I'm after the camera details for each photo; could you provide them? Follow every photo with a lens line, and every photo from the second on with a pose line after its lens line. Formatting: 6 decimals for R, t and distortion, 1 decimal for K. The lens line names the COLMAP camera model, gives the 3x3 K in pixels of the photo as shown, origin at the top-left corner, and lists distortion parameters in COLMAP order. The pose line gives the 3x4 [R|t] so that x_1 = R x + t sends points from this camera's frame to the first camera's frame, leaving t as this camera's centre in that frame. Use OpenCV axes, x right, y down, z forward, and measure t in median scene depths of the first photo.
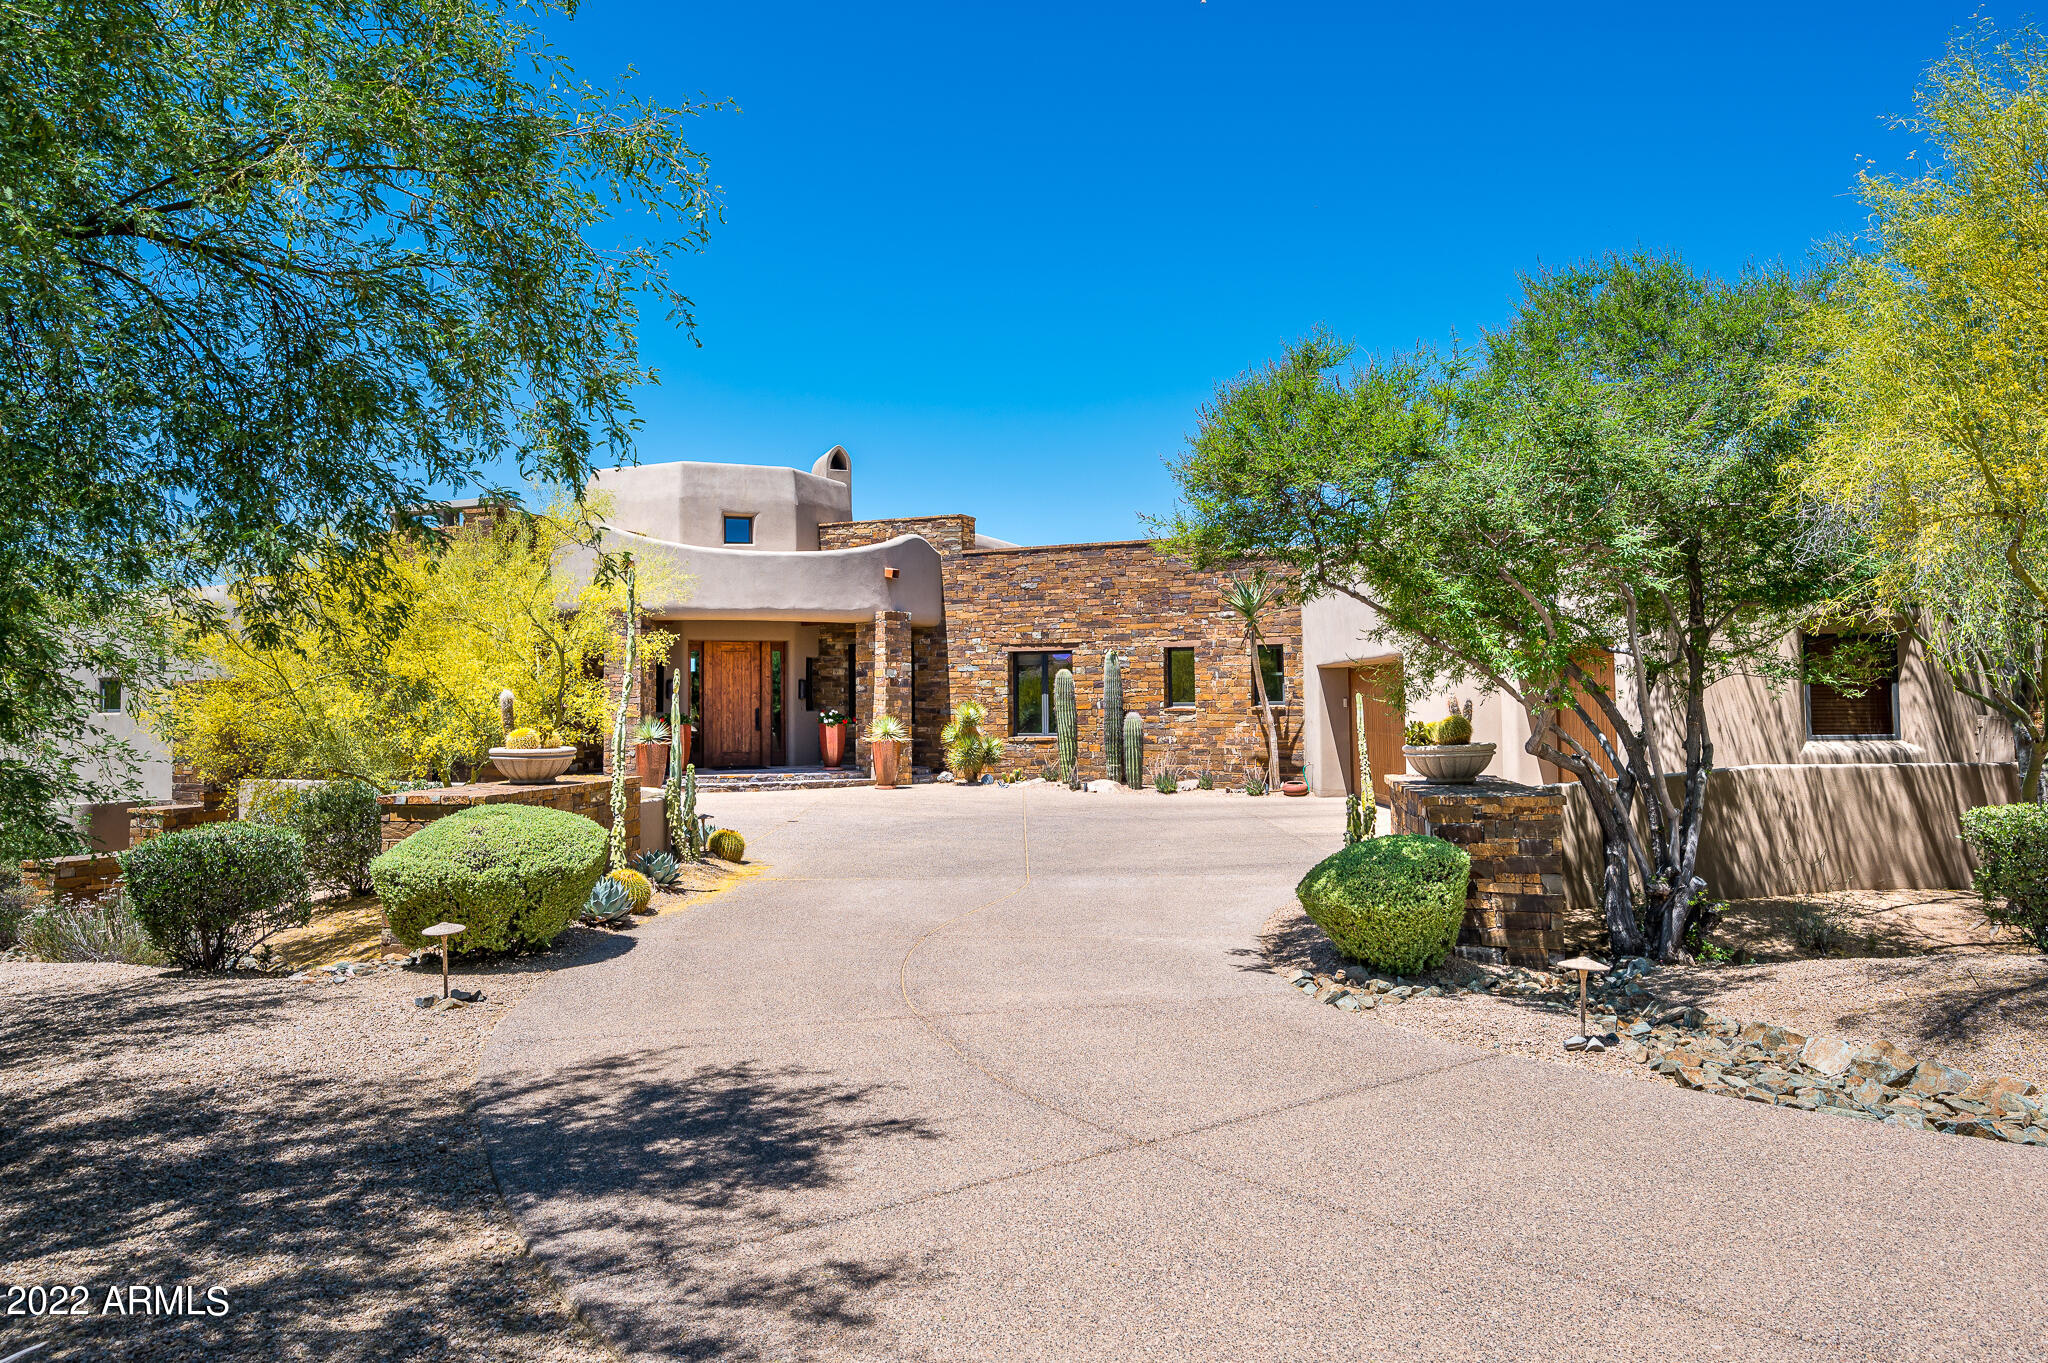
lens RADIAL K [[1296.7, 0, 1021.0], [0, 1296.7, 684.0], [0, 0, 1]] dist [-0.001729, -0.000026]
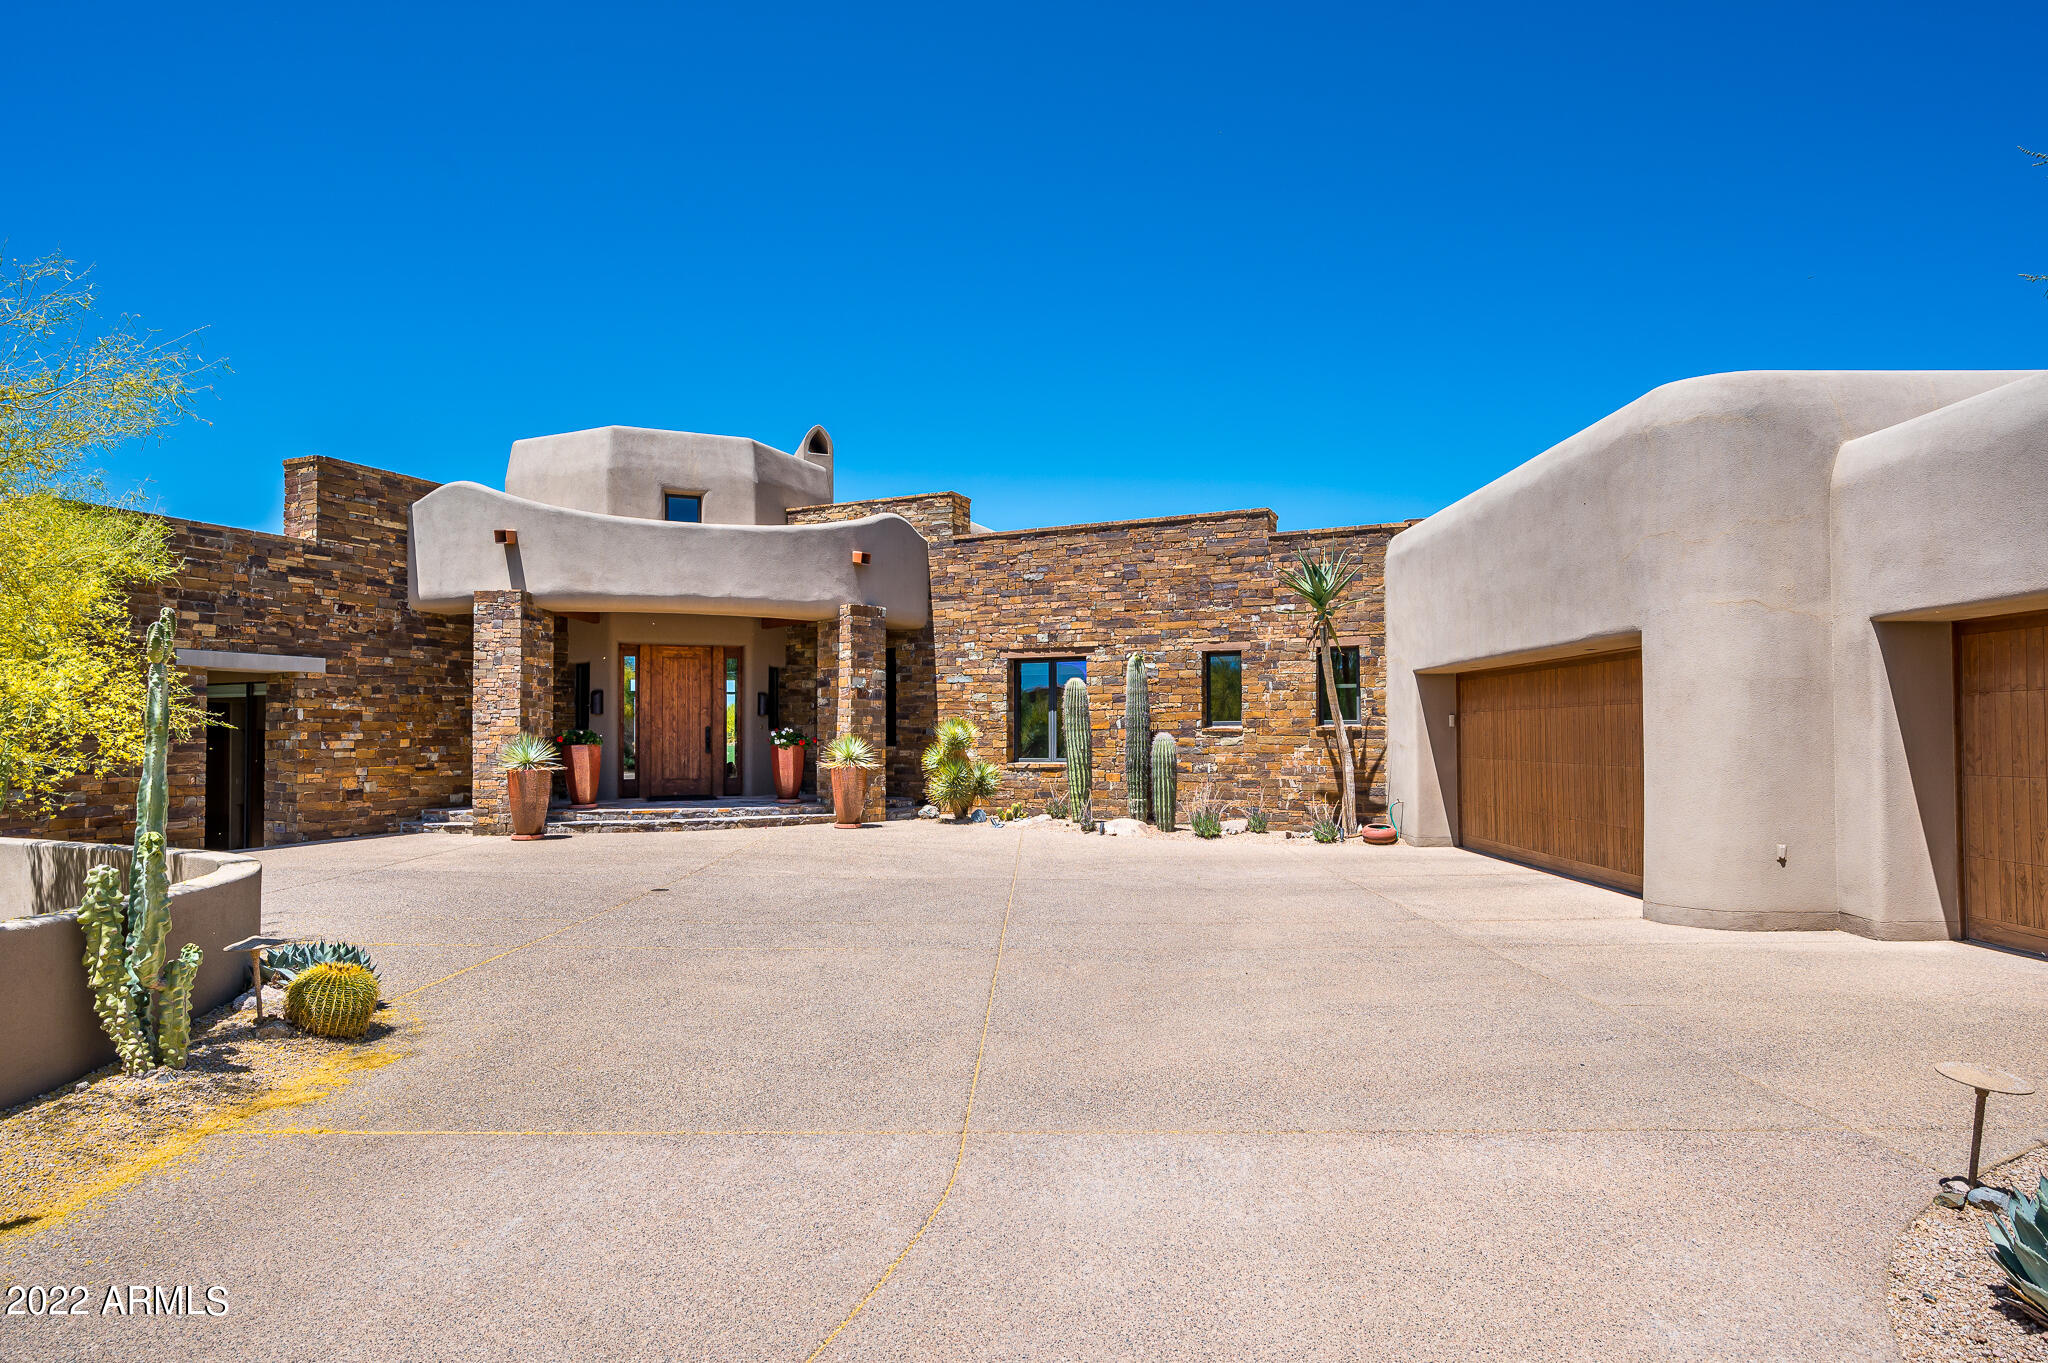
lens RADIAL K [[1003.6, 0, 1017.8], [0, 1003.6, 741.8], [0, 0, 1]] dist [-0.003398, -0.001189]
pose [[0.999569, 0.006207, -0.028702, 0.015619], [-0.005534, 0.999709, 0.023471, 0.013194], [0.028839, -0.023302, 0.999312, 0.382390]]
